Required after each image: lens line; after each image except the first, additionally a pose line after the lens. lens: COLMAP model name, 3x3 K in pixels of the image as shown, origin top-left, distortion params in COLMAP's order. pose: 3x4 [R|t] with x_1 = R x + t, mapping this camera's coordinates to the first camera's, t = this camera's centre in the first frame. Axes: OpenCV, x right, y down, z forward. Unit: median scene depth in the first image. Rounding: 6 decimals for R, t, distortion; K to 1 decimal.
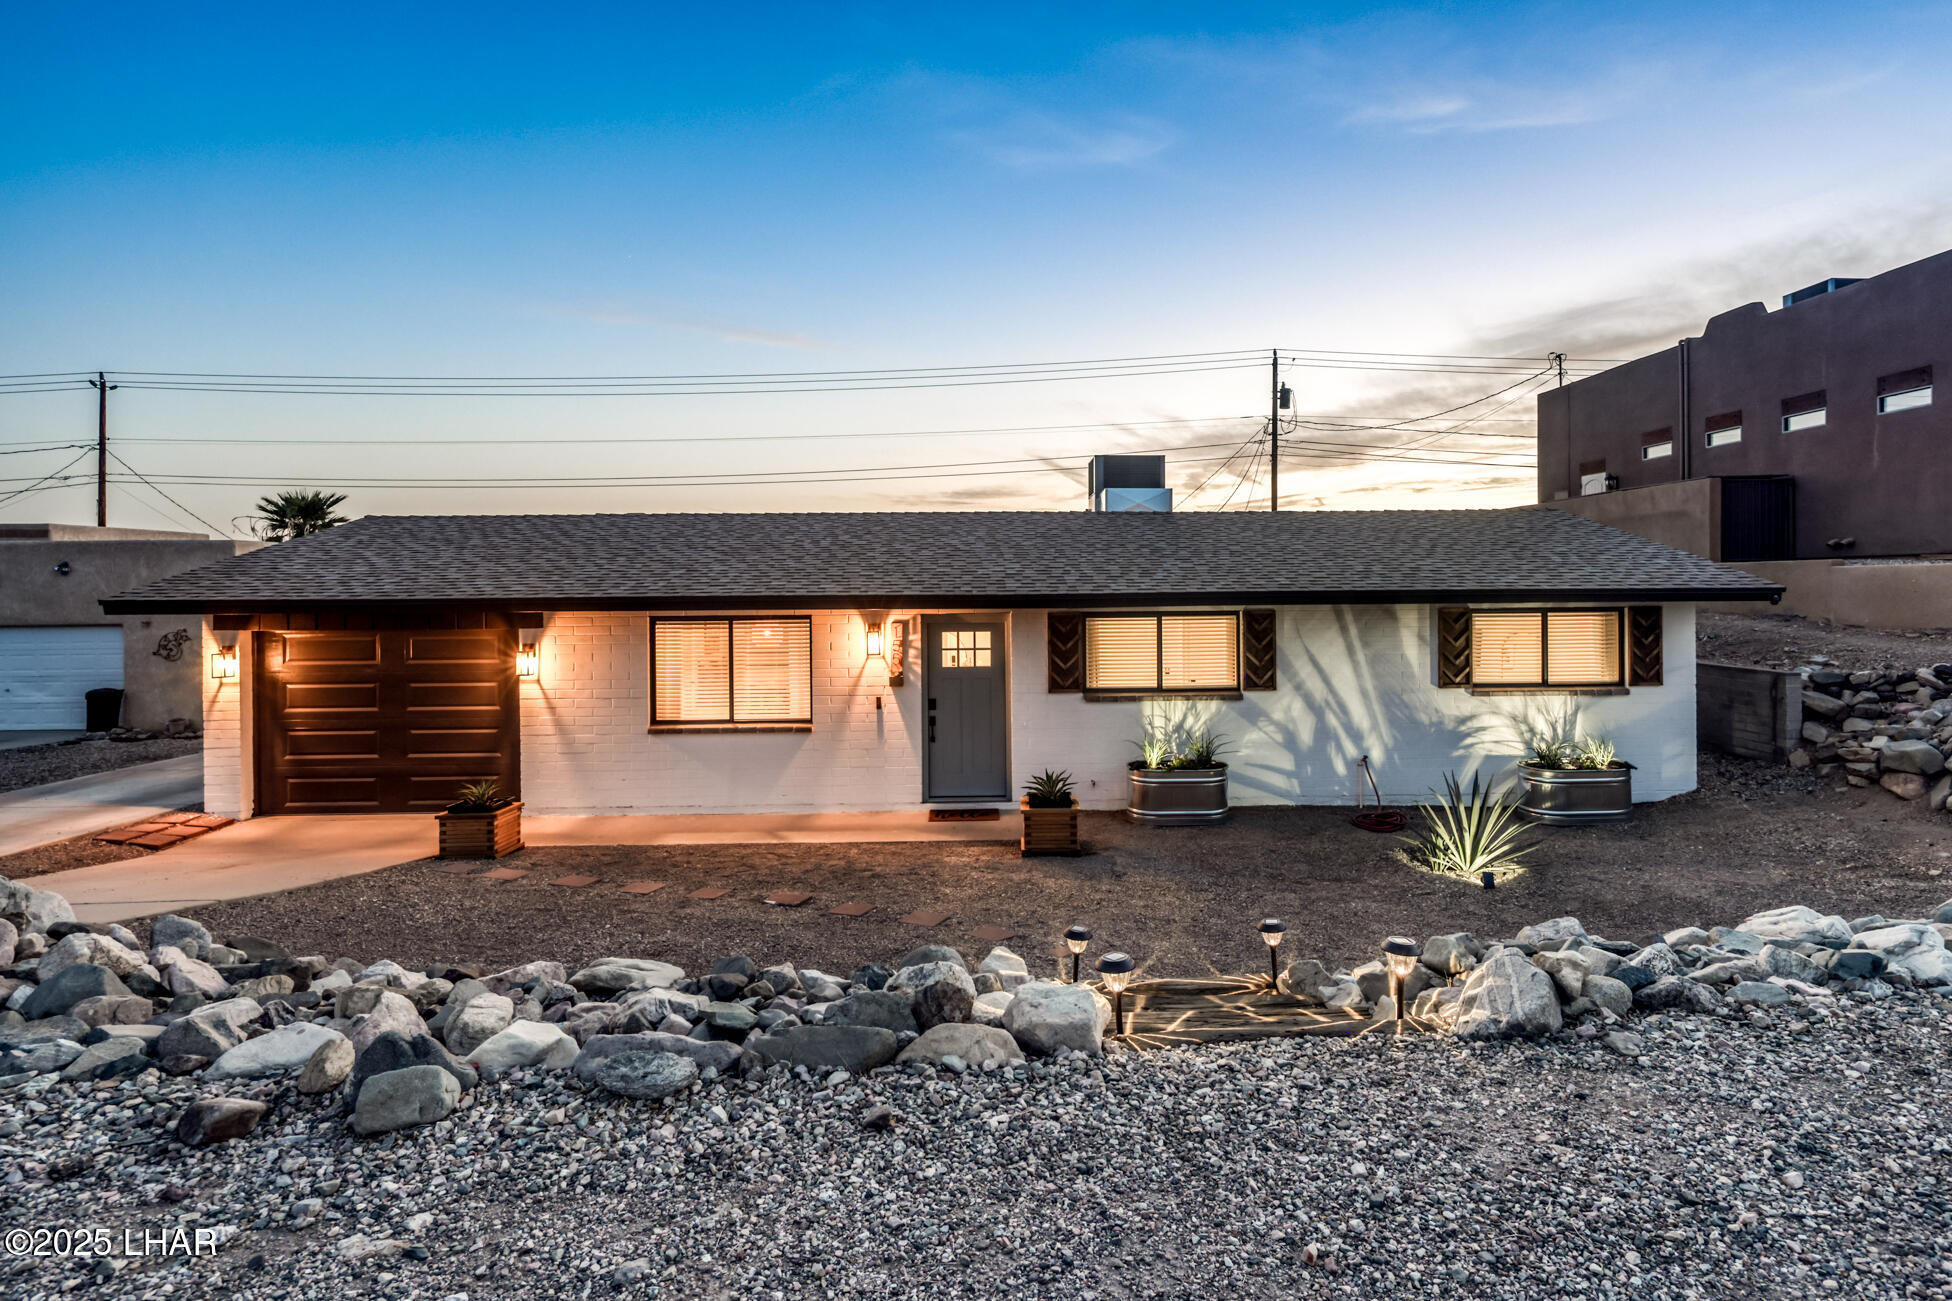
lens RADIAL K [[978.8, 0, 1032.2], [0, 978.8, 596.4], [0, 0, 1]] dist [0.009169, -0.007337]
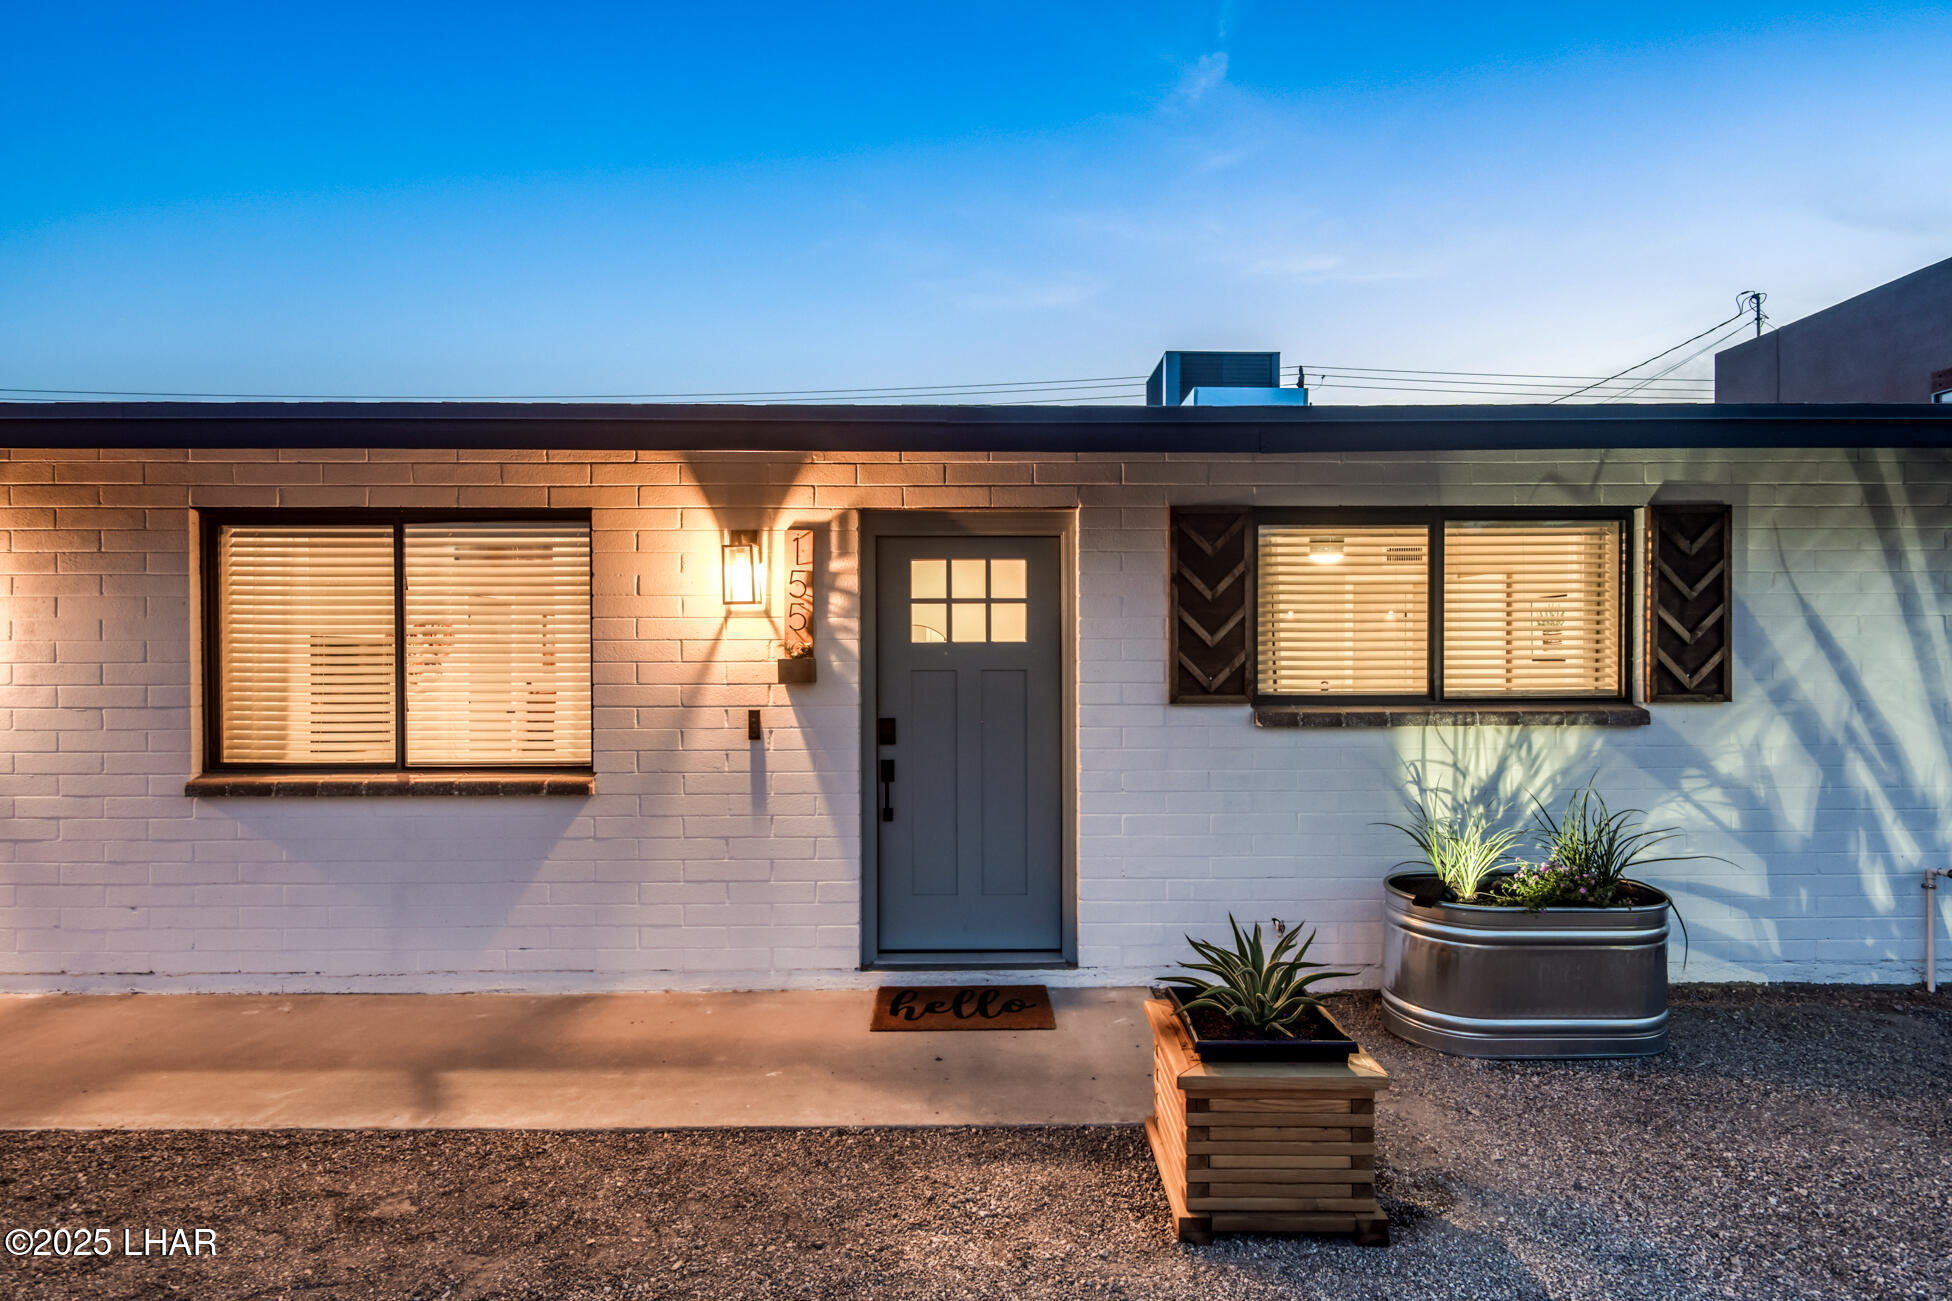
lens RADIAL K [[941.5, 0, 993.5], [0, 941.5, 676.4], [0, 0, 1]] dist [0.006957, -0.005077]
pose [[0.999860, 0.006416, -0.015480, -0.050650], [-0.006276, 0.999939, 0.009071, 0.083382], [0.015537, -0.008972, 0.999839, 0.601473]]
